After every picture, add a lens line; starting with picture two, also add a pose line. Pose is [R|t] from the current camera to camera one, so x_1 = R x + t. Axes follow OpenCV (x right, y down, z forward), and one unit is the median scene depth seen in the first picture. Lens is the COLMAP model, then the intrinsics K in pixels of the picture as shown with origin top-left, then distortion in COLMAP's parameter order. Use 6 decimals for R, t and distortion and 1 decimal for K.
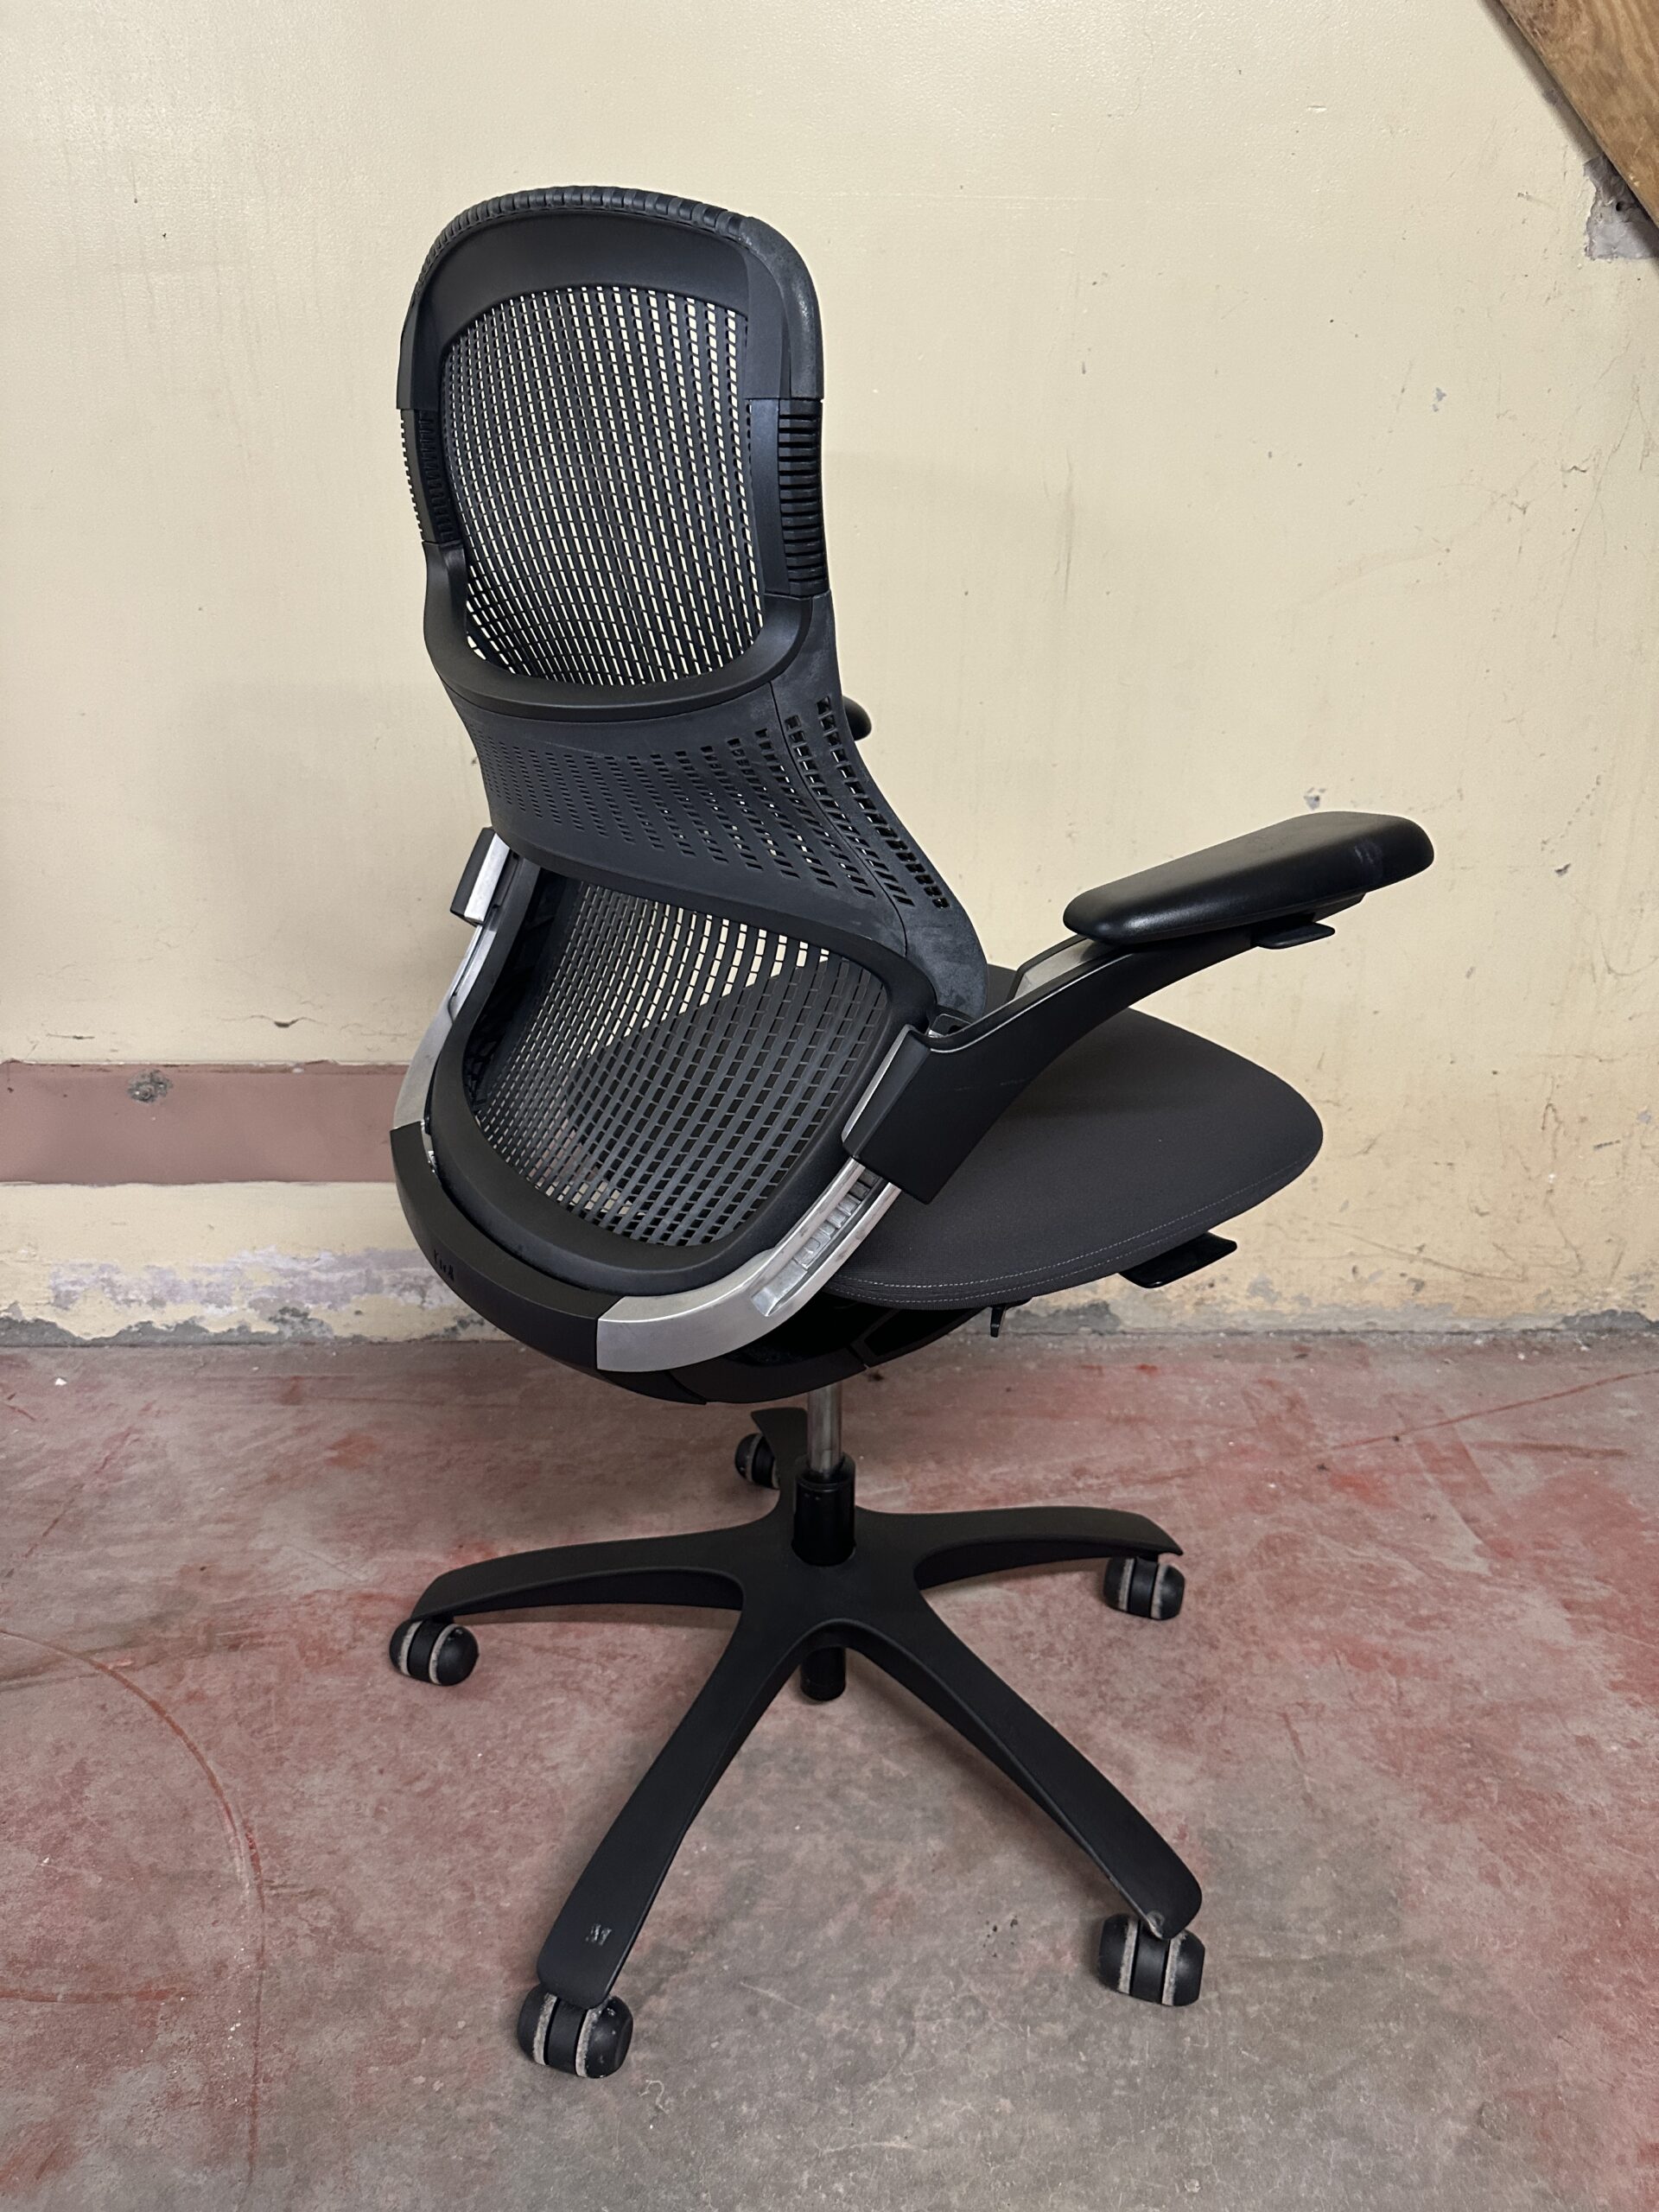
lens RADIAL K [[1524.5, 0, 827.0], [0, 1524.5, 1098.6], [0, 0, 1]] dist [-0.004497, -0.004658]
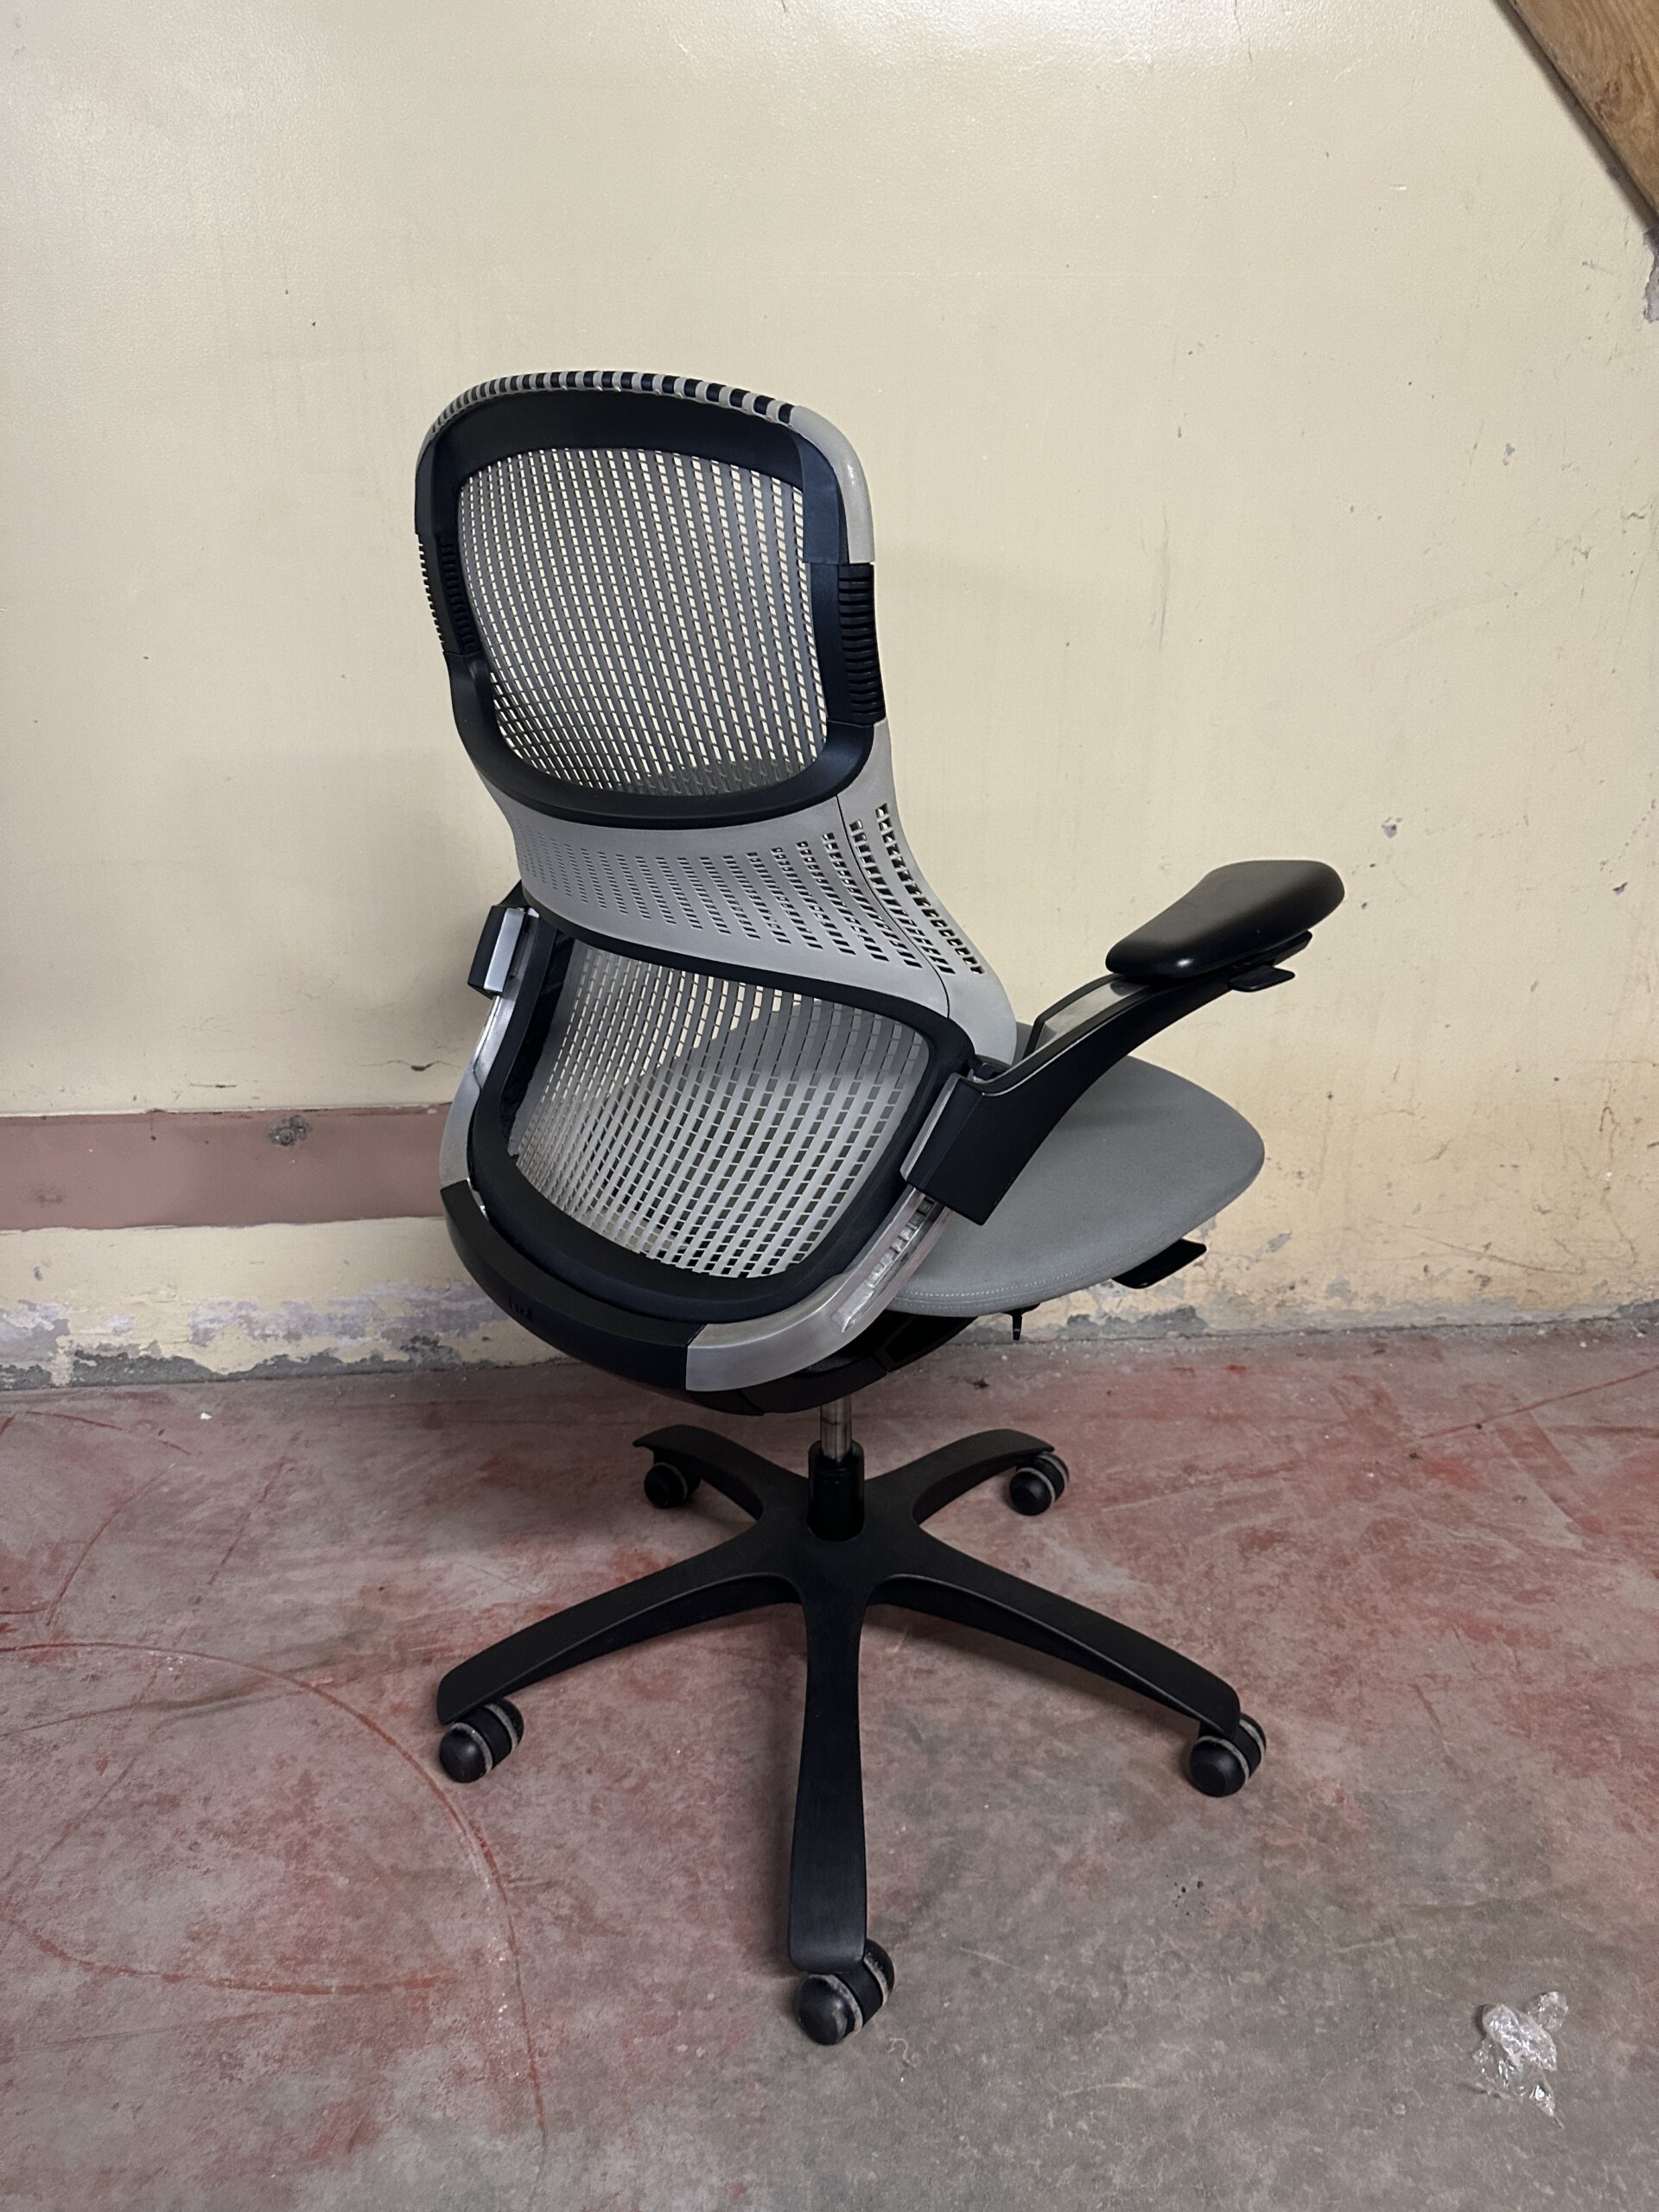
lens RADIAL K [[1517.9, 0, 829.2], [0, 1517.9, 1115.3], [0, 0, 1]] dist [-0.003069, -0.004297]
pose [[0.999273, -0.029416, 0.024240, -0.131908], [0.029231, 0.999541, 0.007968, -0.021220], [-0.024464, -0.007254, 0.999674, -0.063913]]
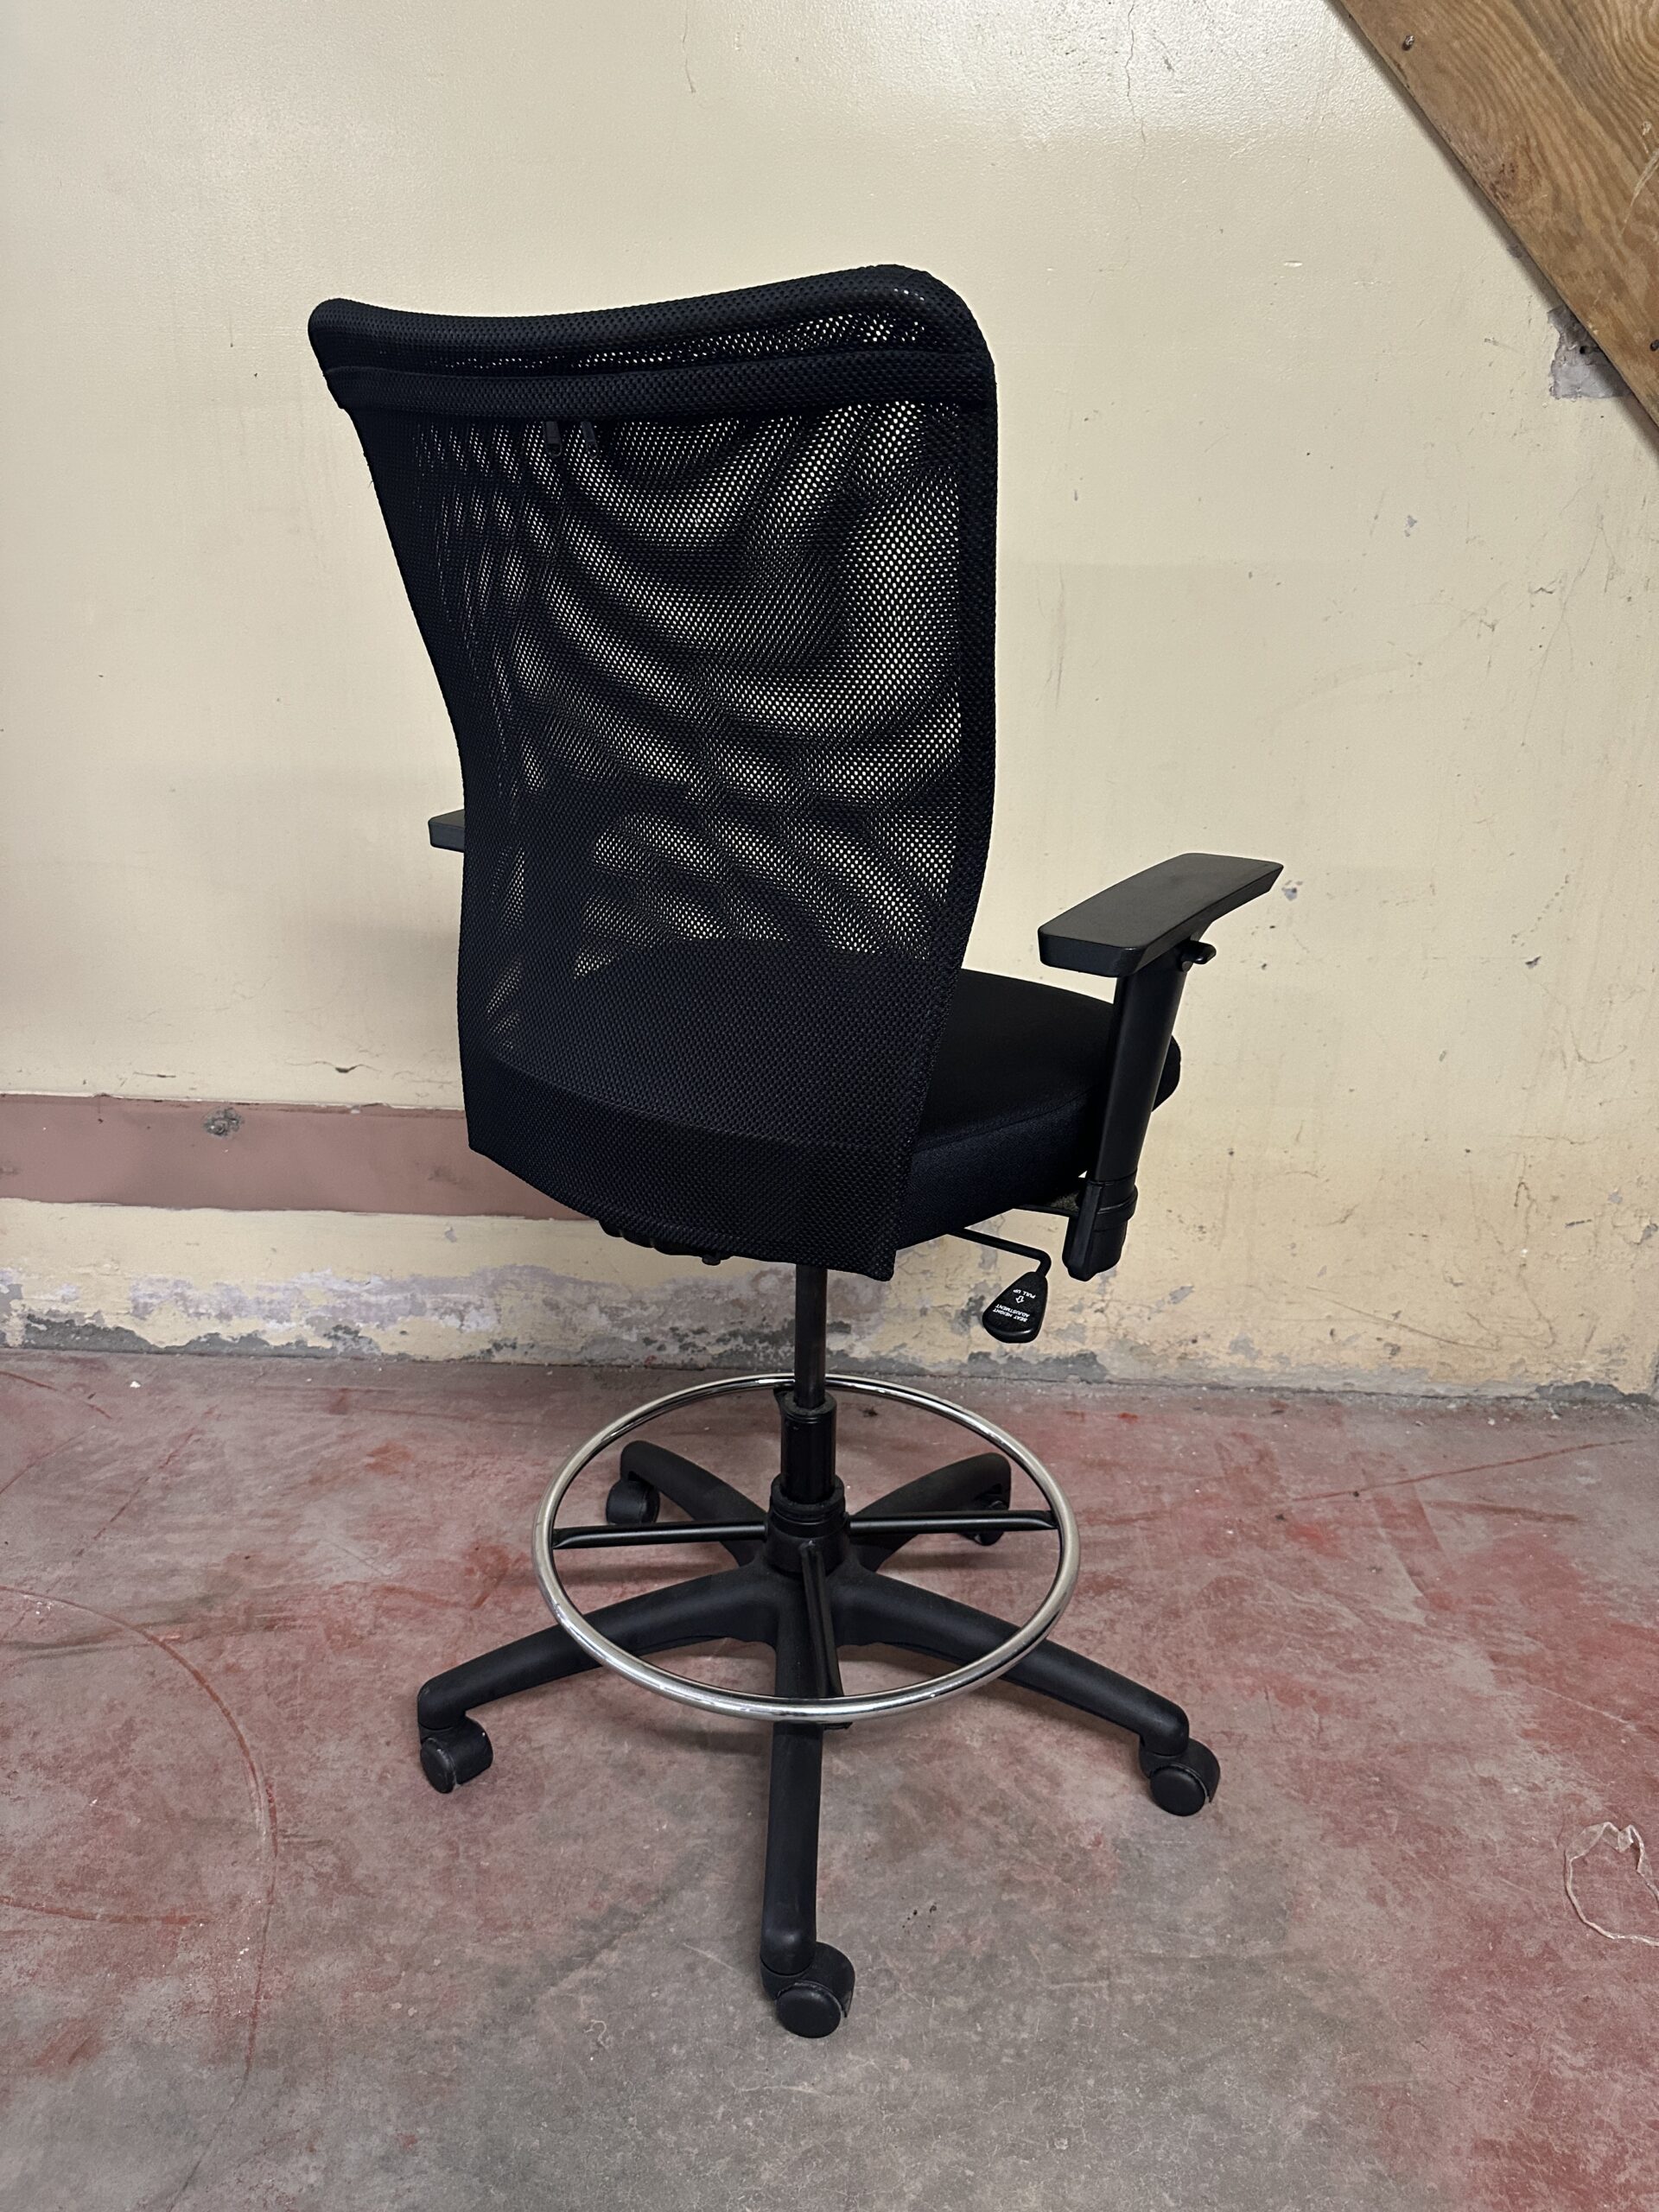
lens RADIAL K [[1517.7, 0, 822.6], [0, 1517.7, 1117.6], [0, 0, 1]] dist [0.001139, -0.008580]
pose [[0.997564, 0.033515, -0.061181, 0.078439], [-0.034167, 0.999370, -0.009636, -0.020362], [0.060819, 0.011703, 0.998080, -0.103912]]
